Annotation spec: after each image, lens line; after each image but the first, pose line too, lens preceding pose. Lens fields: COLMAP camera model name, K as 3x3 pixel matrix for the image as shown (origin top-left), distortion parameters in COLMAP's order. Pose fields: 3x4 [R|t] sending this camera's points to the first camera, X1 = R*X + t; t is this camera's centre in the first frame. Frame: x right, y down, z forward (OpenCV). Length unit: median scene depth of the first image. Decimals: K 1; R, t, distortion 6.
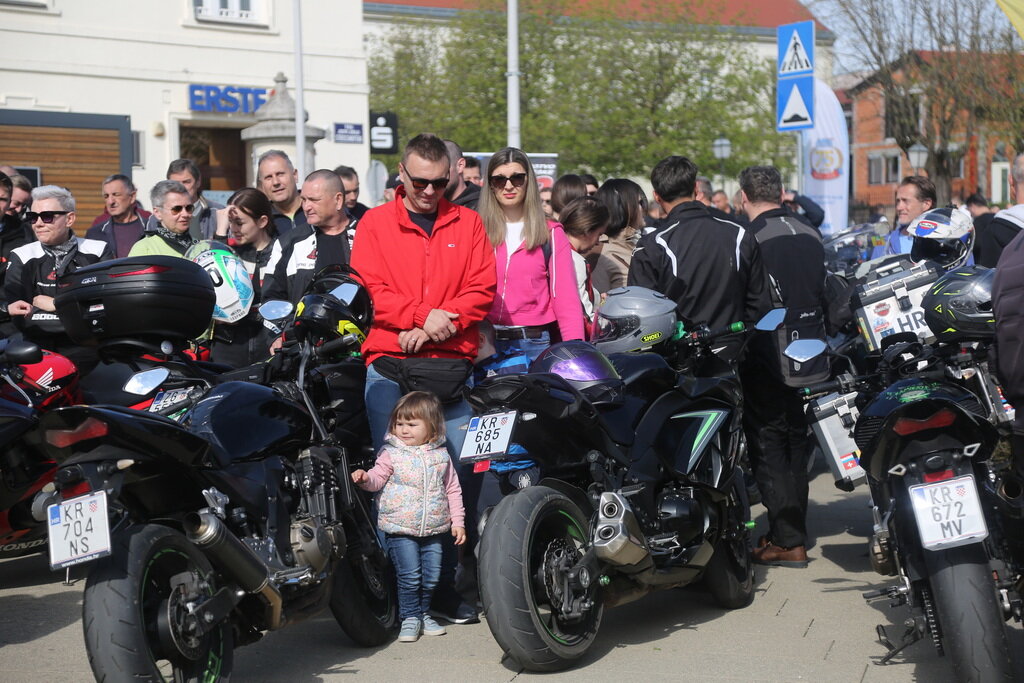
lens RADIAL K [[2375.1, 0, 512.0], [0, 2375.1, 341.5], [0, 0, 1]] dist [0.457921, -0.177353]
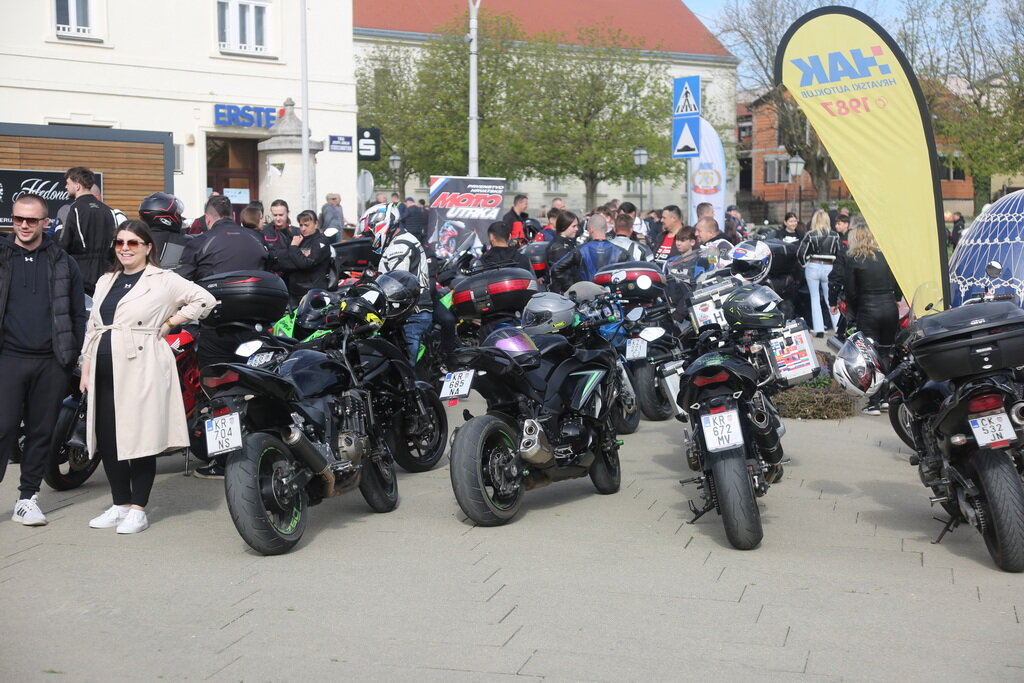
lens RADIAL K [[1975.8, 0, 512.0], [0, 1975.8, 341.5], [0, 0, 1]] dist [0.289644, 0.028863]
pose [[0.999686, 0.012082, 0.021944, -0.001993], [-0.012438, 0.999792, 0.016150, -0.010995], [-0.021744, -0.016418, 0.999629, -0.321143]]
